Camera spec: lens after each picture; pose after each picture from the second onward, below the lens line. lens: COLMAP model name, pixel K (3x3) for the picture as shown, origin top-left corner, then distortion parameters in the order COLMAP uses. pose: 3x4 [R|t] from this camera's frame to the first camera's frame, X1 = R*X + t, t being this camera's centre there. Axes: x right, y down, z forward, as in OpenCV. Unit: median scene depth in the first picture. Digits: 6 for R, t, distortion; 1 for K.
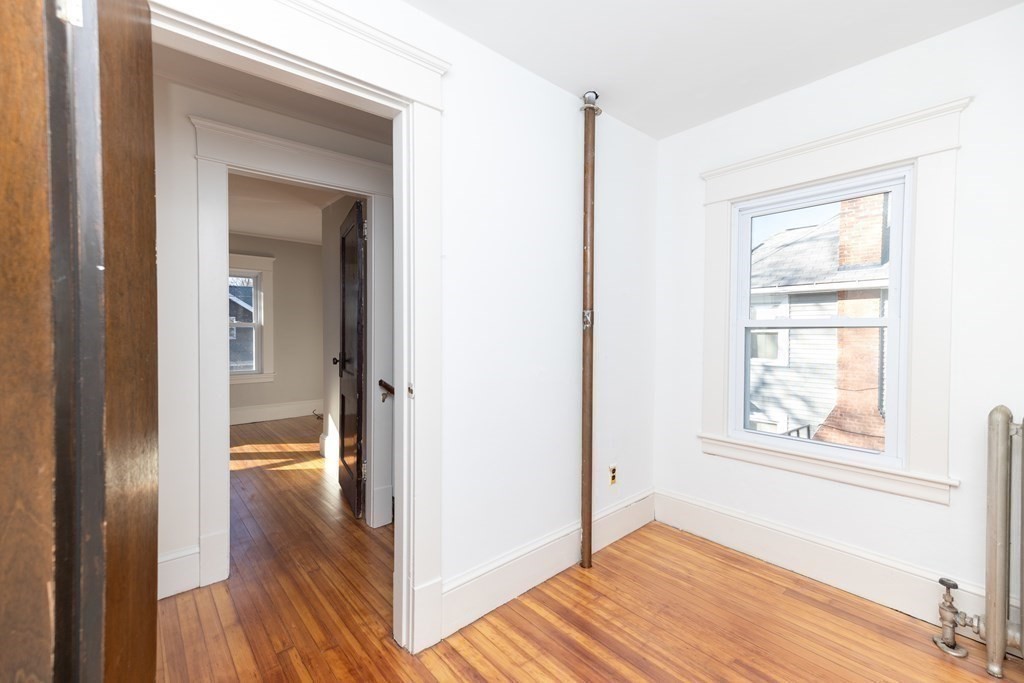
lens RADIAL K [[434.9, 0, 513.4], [0, 434.9, 339.1], [0, 0, 1]] dist [0.012951, 0.000187]
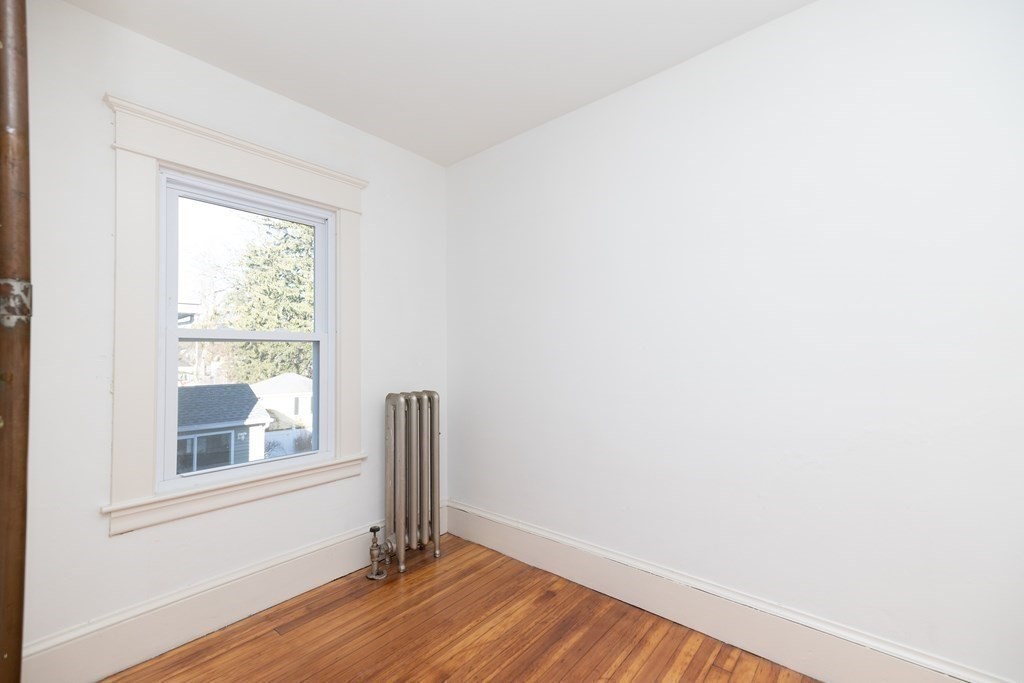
lens RADIAL K [[434.9, 0, 513.3], [0, 434.9, 340.8], [0, 0, 1]] dist [0.012951, 0.000187]
pose [[-0.168484, 0.025595, 0.985372, -0.365971], [0.022275, 0.999506, -0.022154, 0.007619], [-0.985453, 0.018217, -0.168971, 0.668122]]
